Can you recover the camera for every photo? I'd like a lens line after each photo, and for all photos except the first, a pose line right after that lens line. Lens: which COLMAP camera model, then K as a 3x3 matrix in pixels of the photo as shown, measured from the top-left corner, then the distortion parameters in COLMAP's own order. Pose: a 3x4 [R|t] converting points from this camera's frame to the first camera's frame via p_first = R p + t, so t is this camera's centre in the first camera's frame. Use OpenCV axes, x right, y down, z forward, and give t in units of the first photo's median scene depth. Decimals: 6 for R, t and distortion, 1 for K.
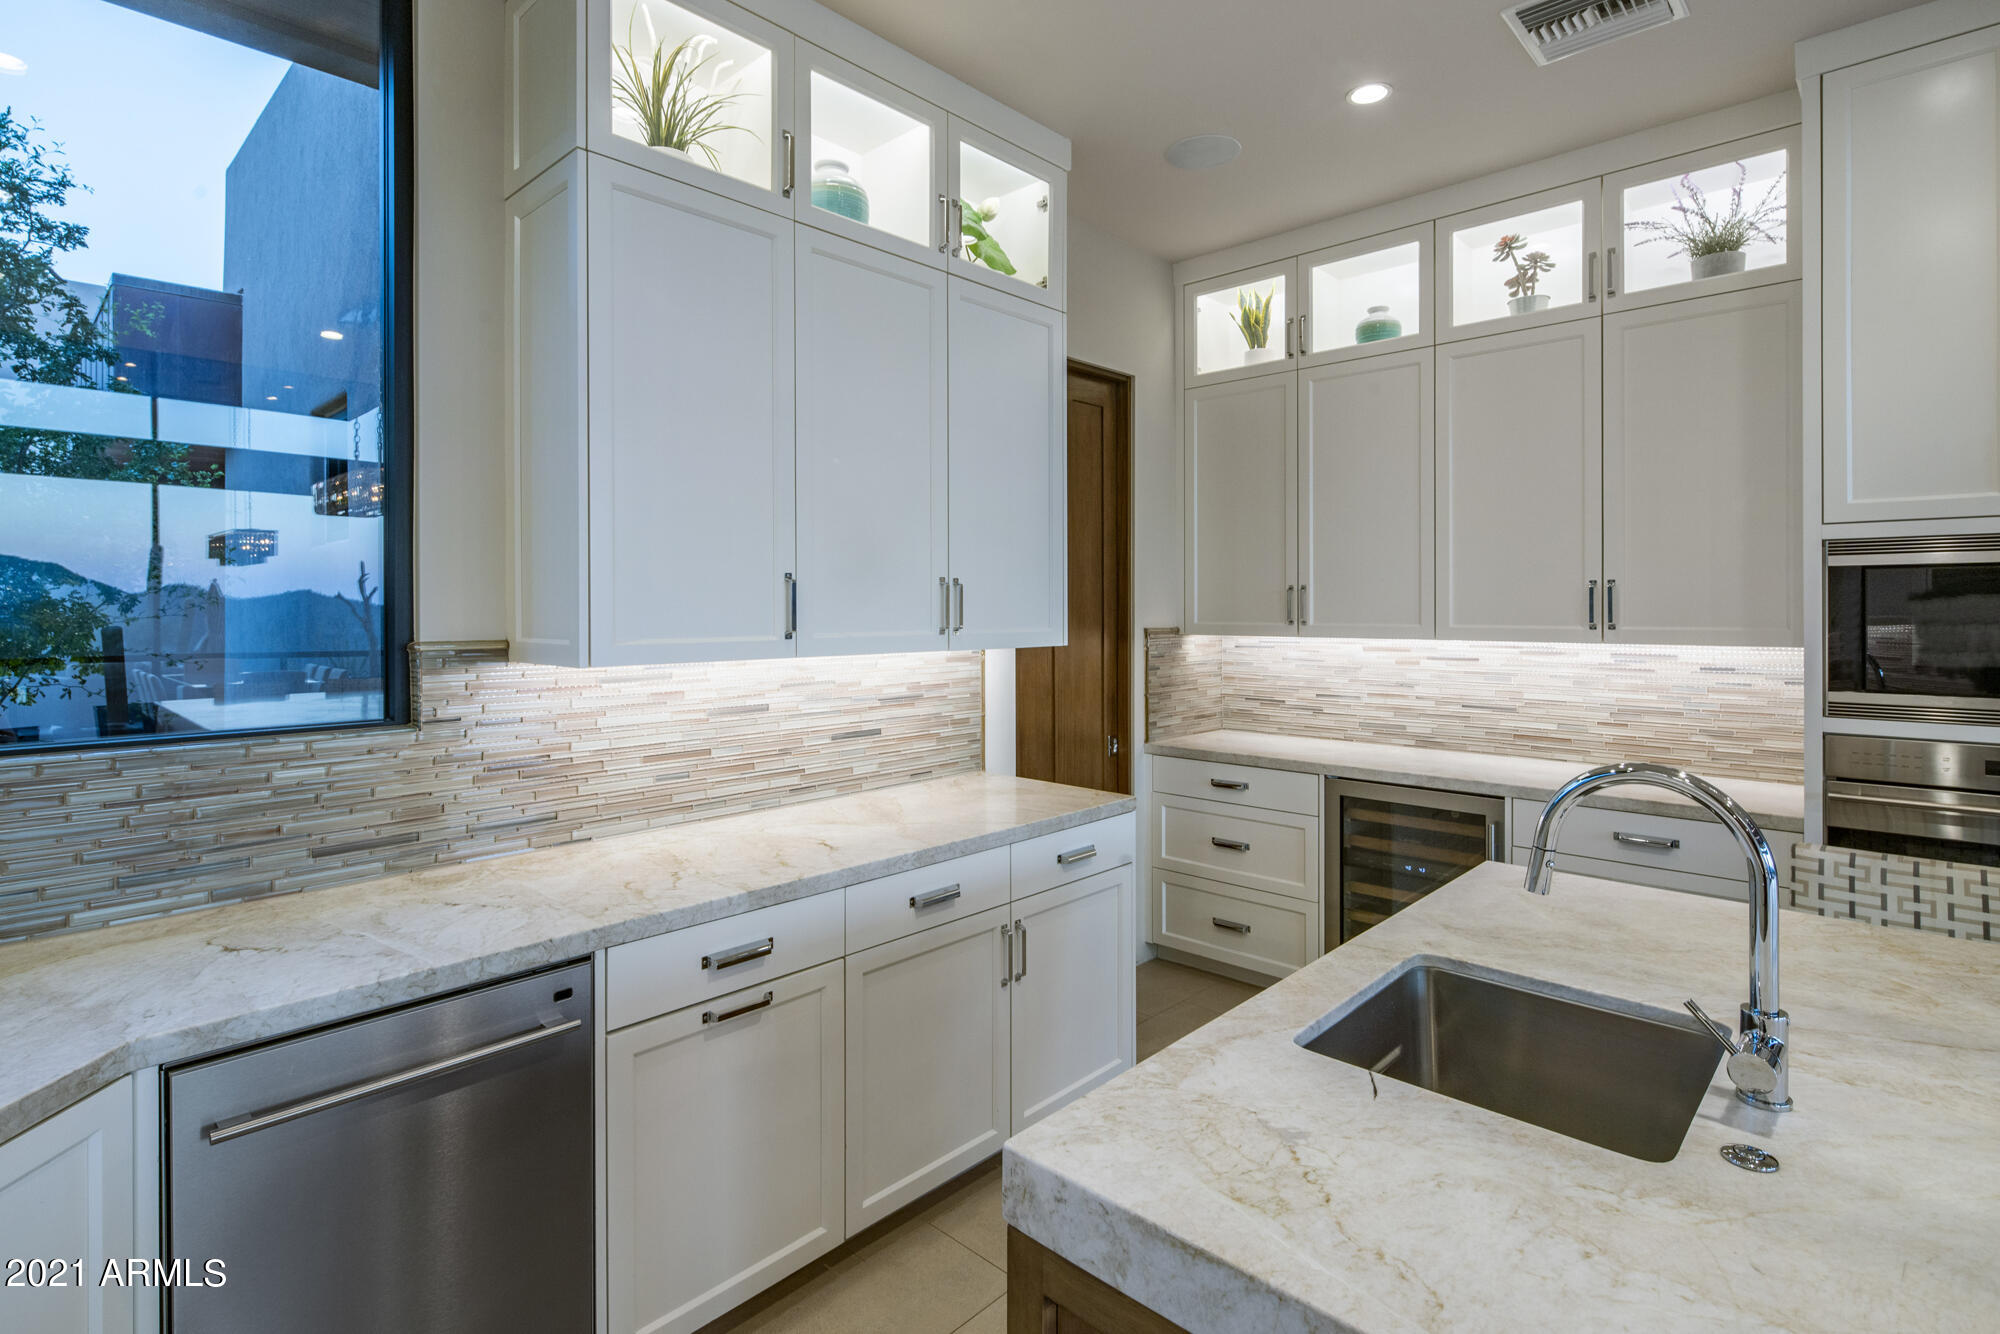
lens RADIAL K [[975.6, 0, 982.4], [0, 975.6, 610.2], [0, 0, 1]] dist [0.000287, -0.003437]
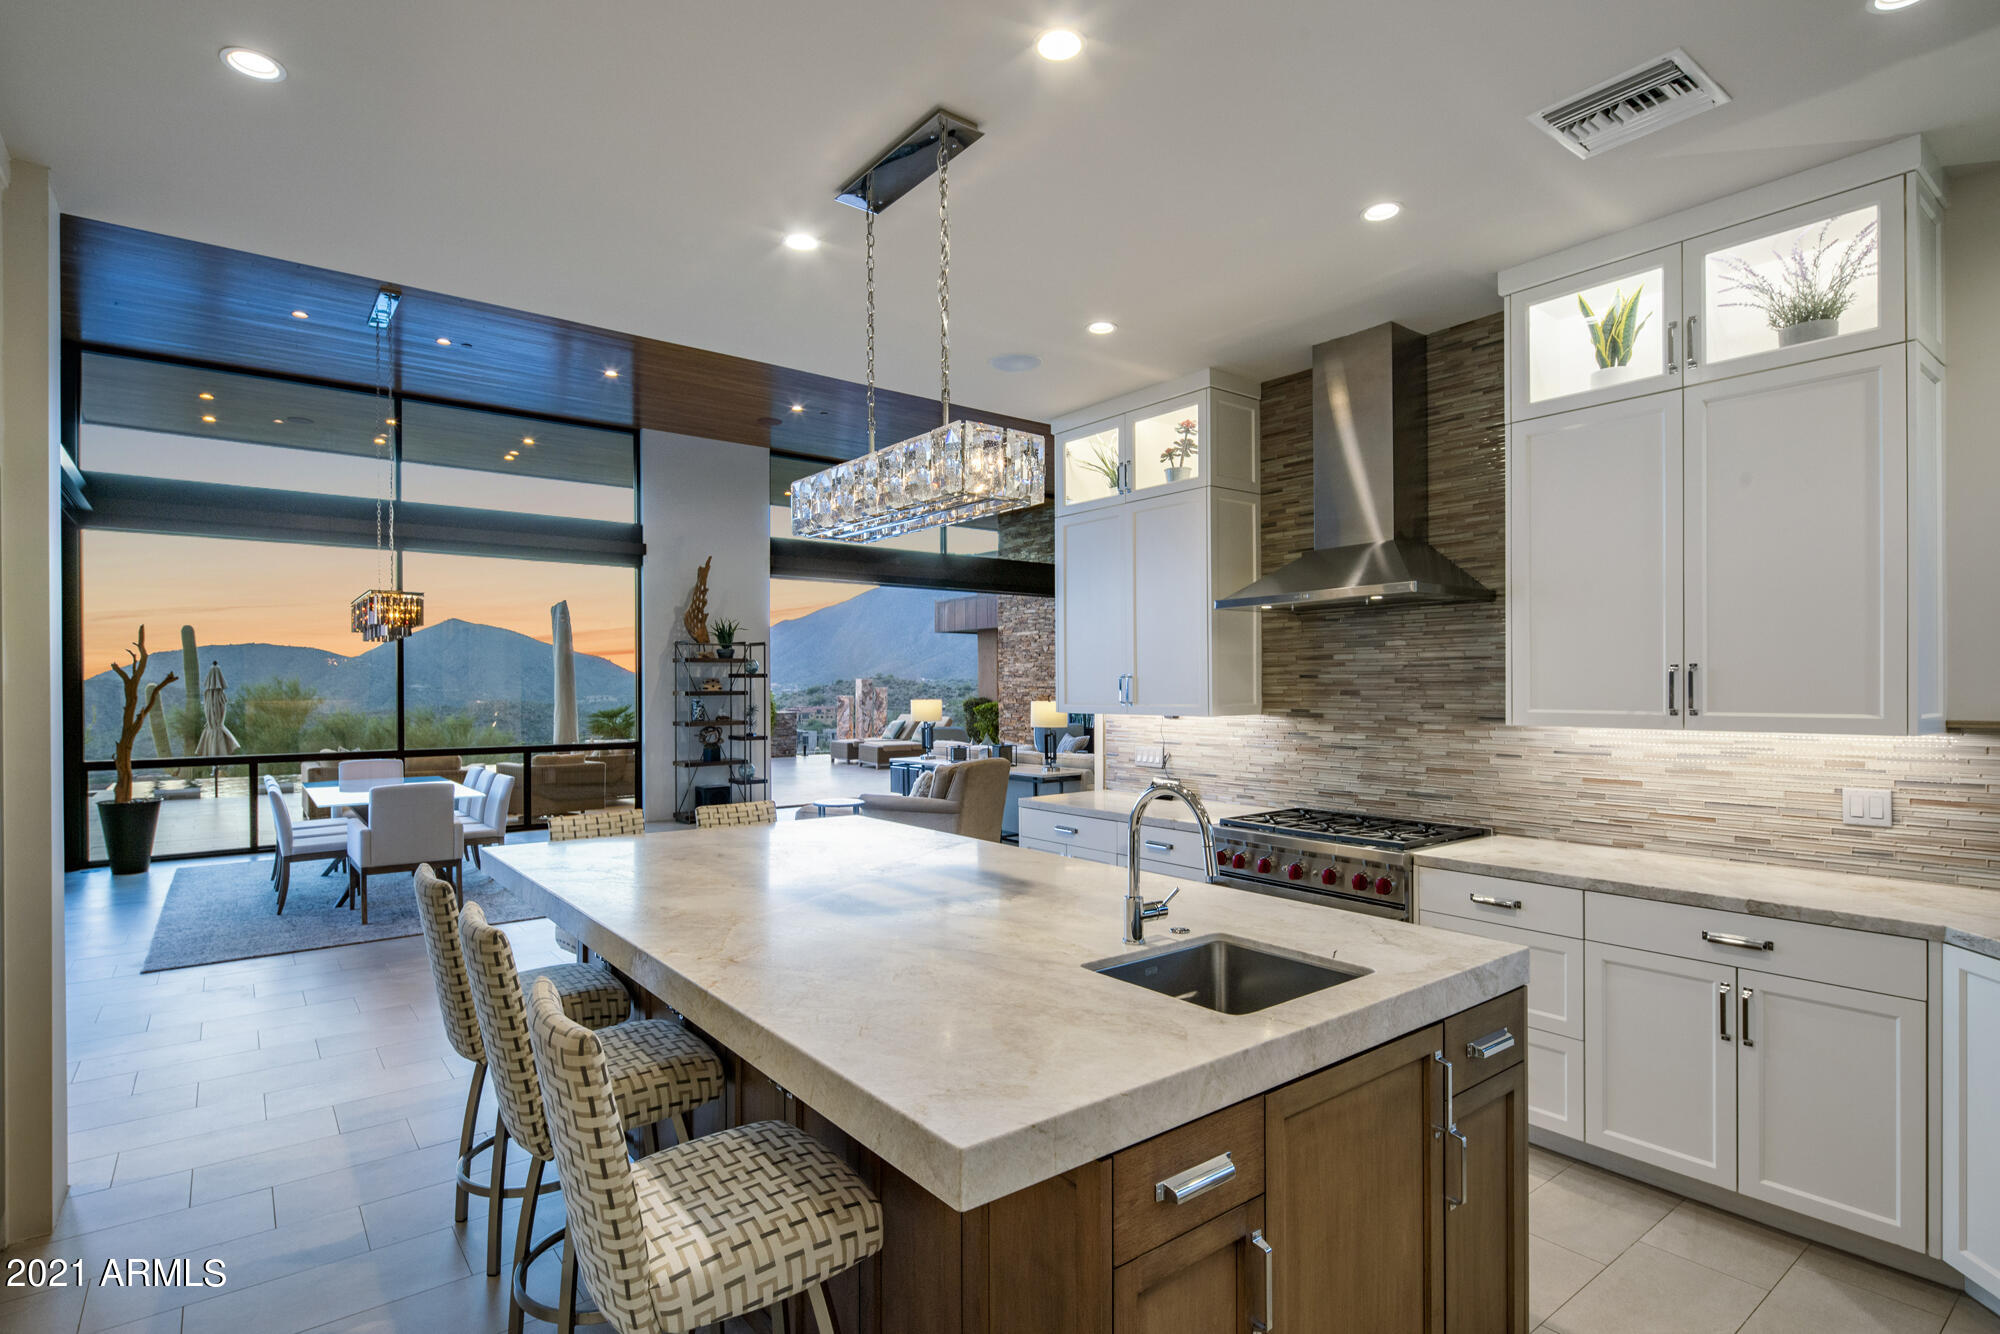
lens RADIAL K [[975.6, 0, 984.9], [0, 975.6, 694.3], [0, 0, 1]] dist [0.000287, -0.003437]
pose [[-0.989691, 0.003182, 0.143185, 0.325886], [0.004833, 0.999926, 0.011186, -0.010127], [-0.143139, 0.011763, -0.989633, 1.201245]]
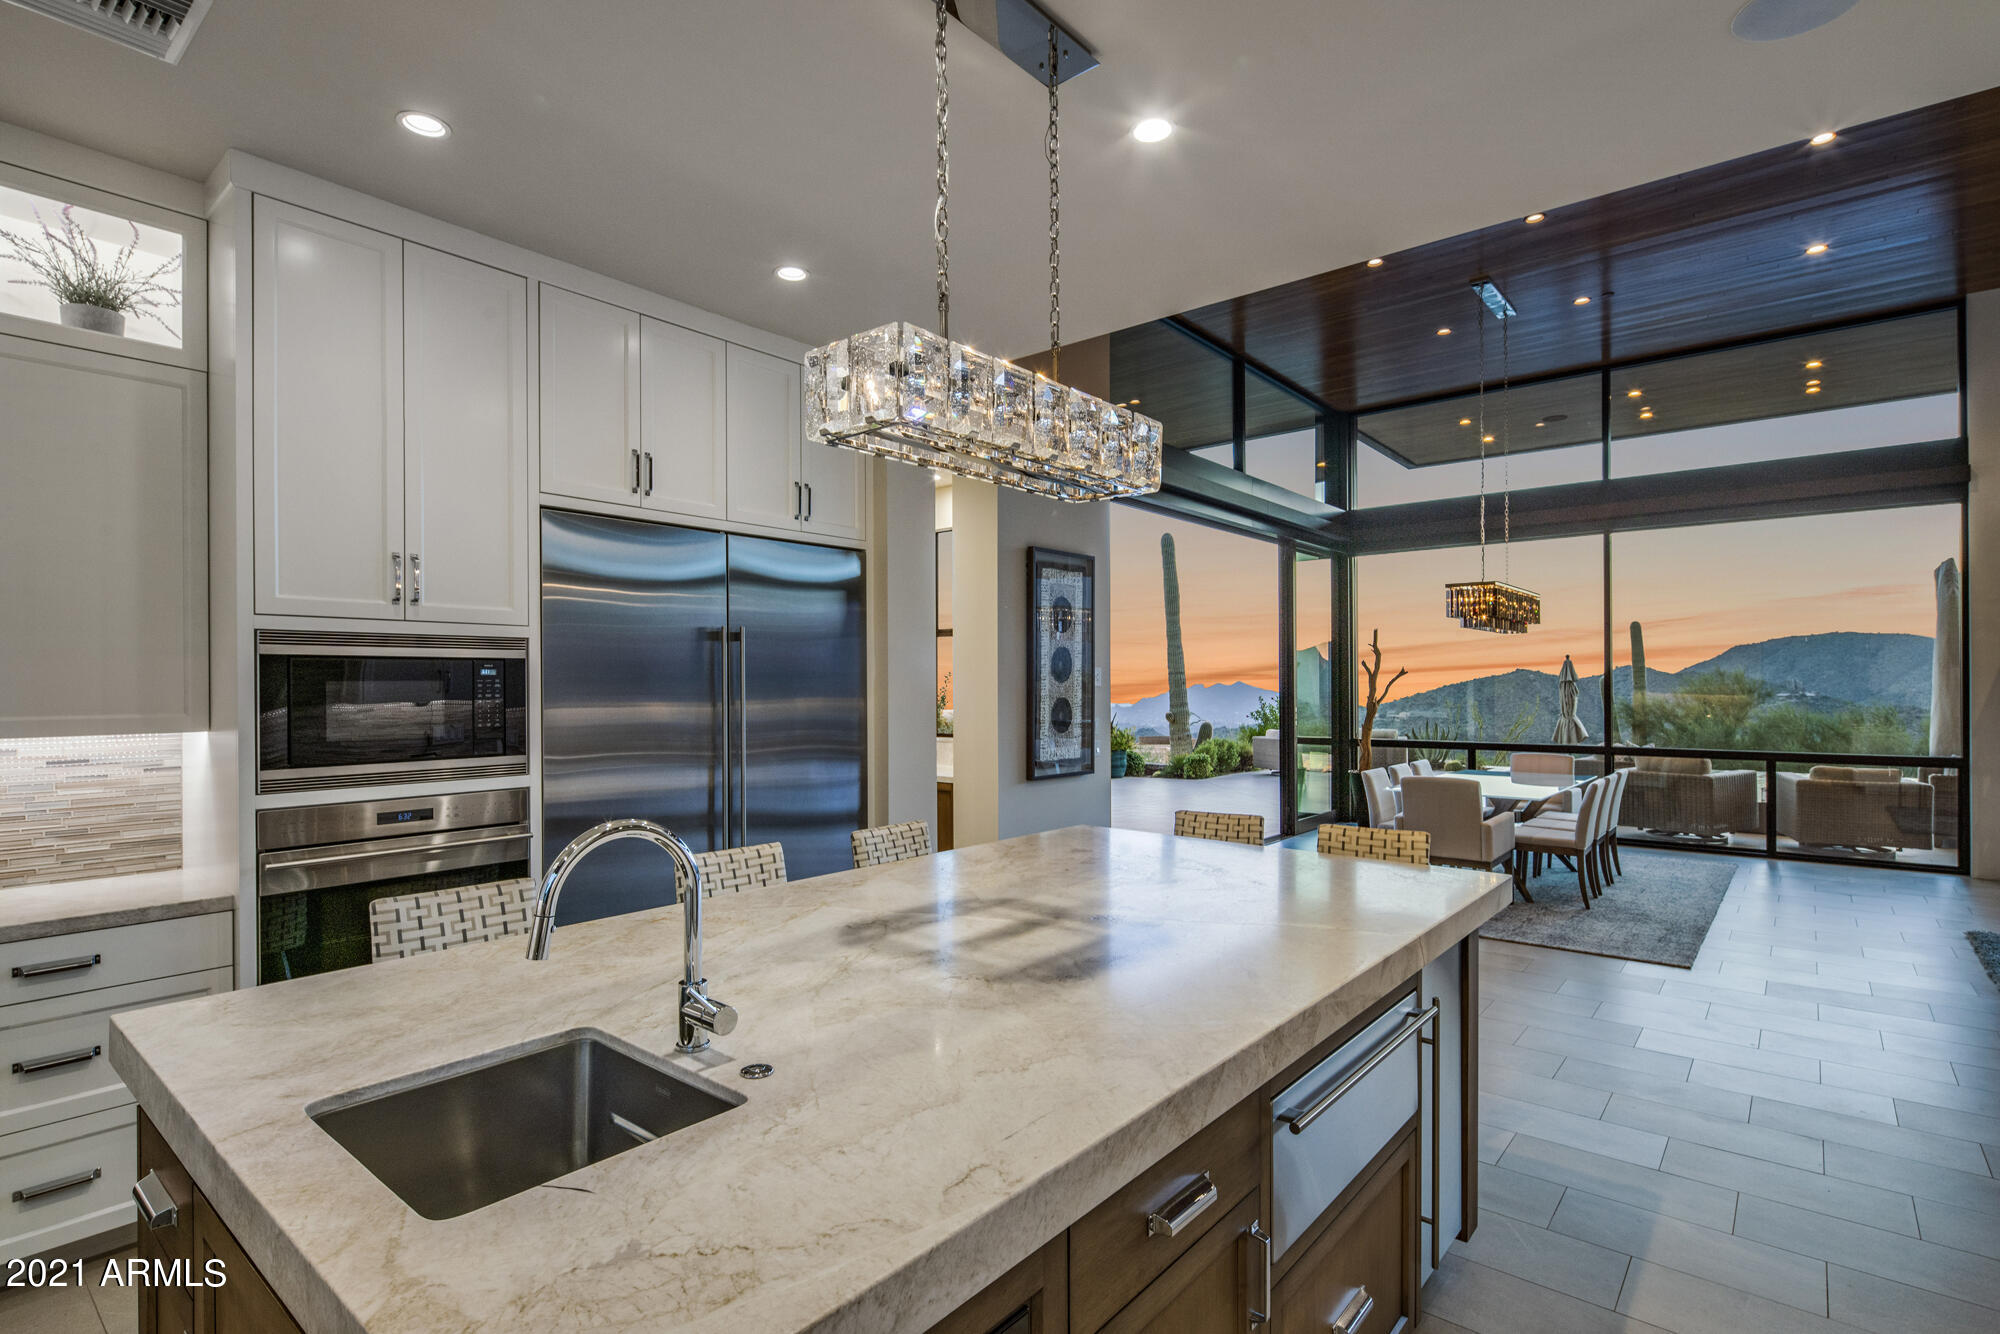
lens RADIAL K [[975.6, 0, 984.0], [0, 975.6, 672.4], [0, 0, 1]] dist [0.000287, -0.003437]
pose [[-0.064265, 0.014445, 0.997828, -0.245023], [0.009250, 0.999861, -0.013879, -0.002112], [-0.997890, 0.008338, -0.064389, 0.268021]]
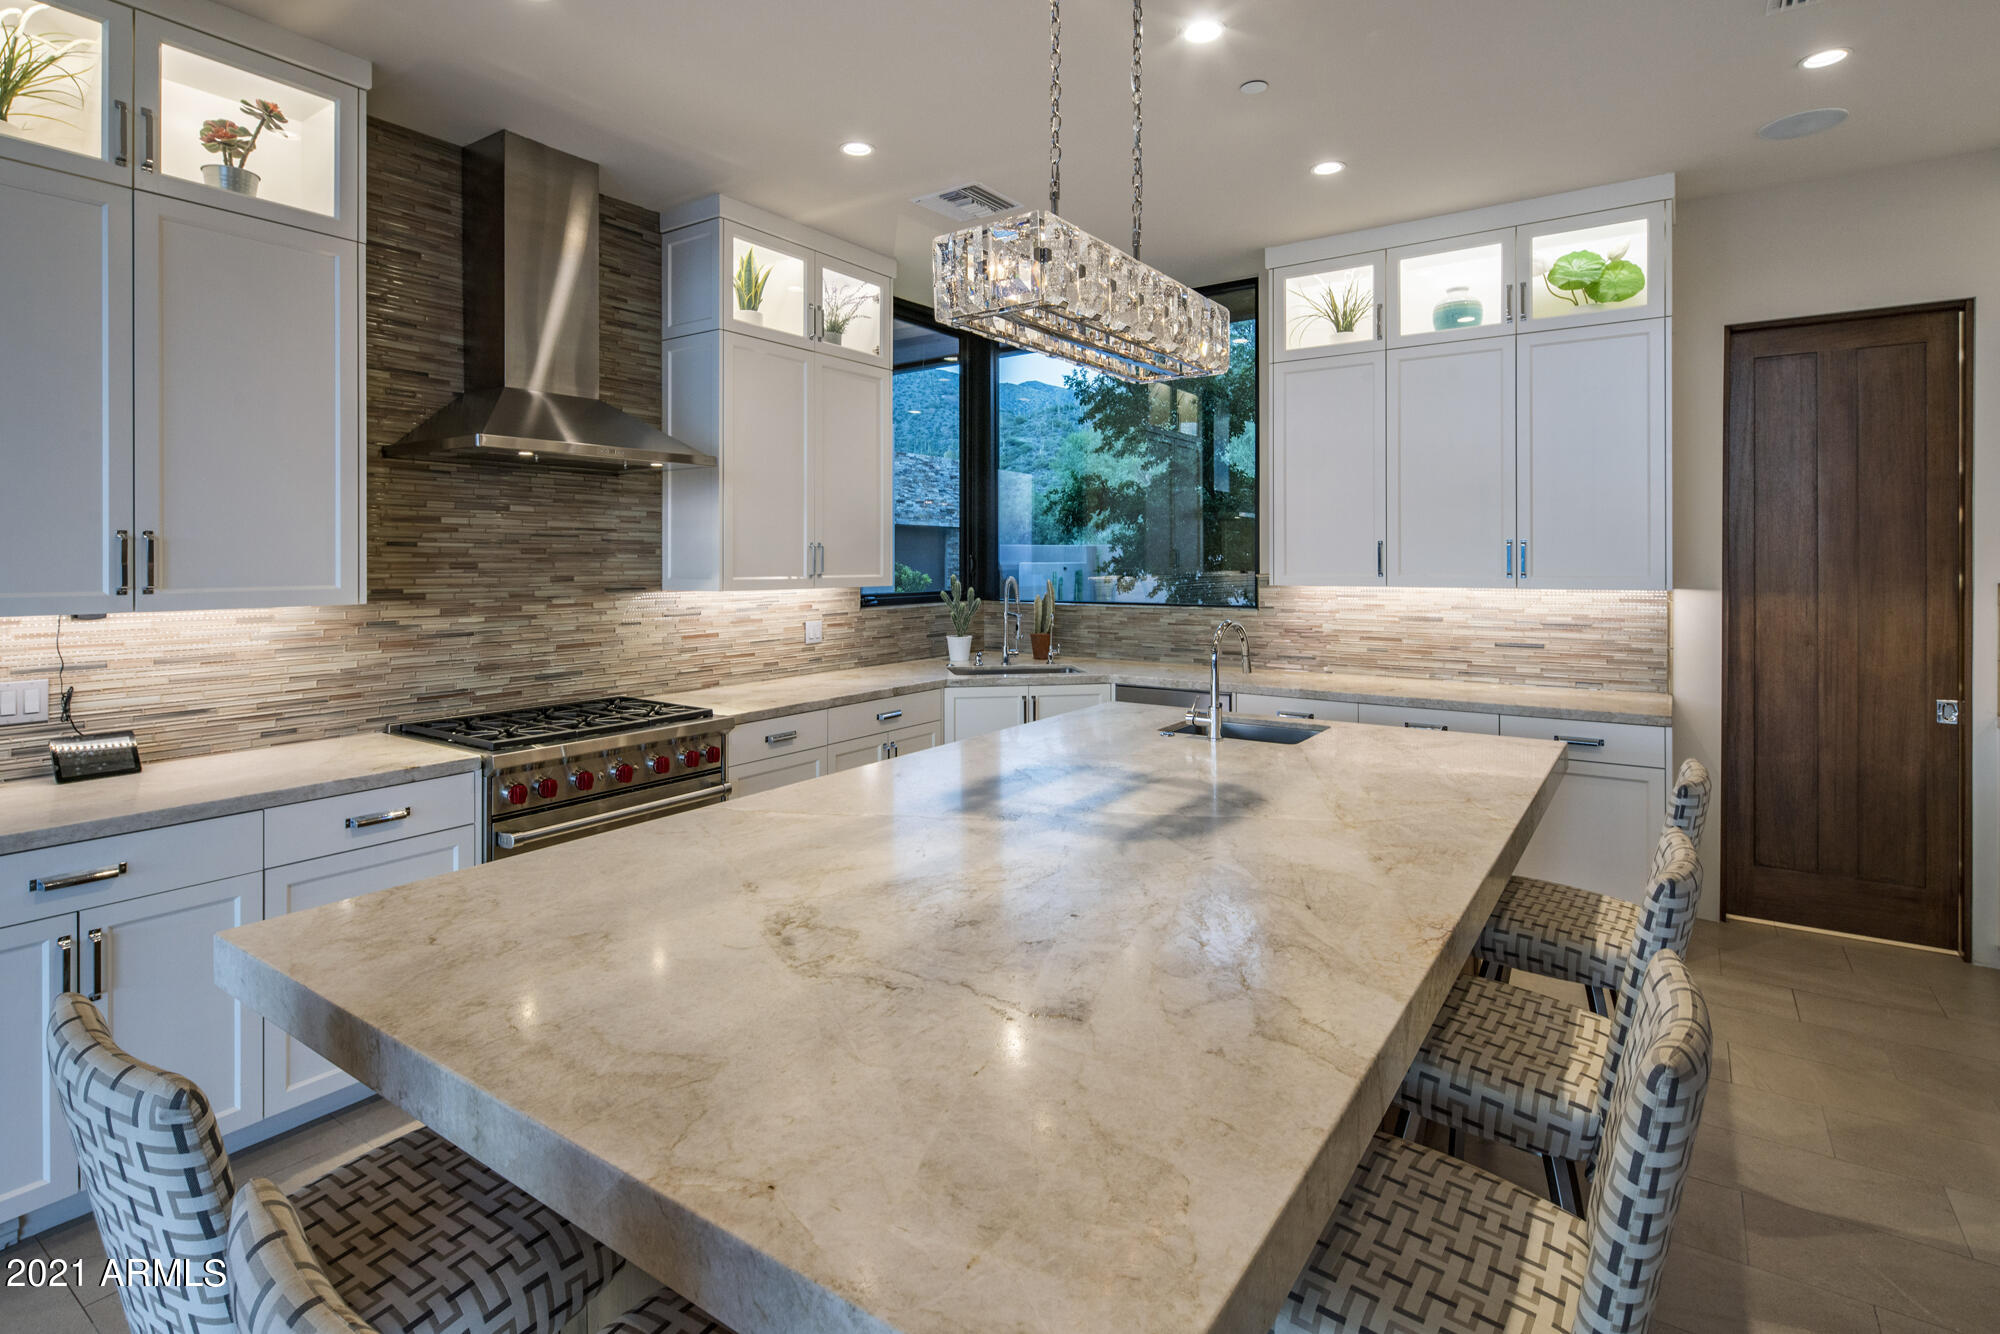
lens RADIAL K [[975.6, 0, 989.4], [0, 975.6, 557.7], [0, 0, 1]] dist [0.000287, -0.003437]
pose [[0.158963, -0.000157, -0.987285, 1.366972], [-0.002266, 0.999997, -0.000524, -0.003035], [0.987282, 0.002320, 0.158962, -0.029662]]
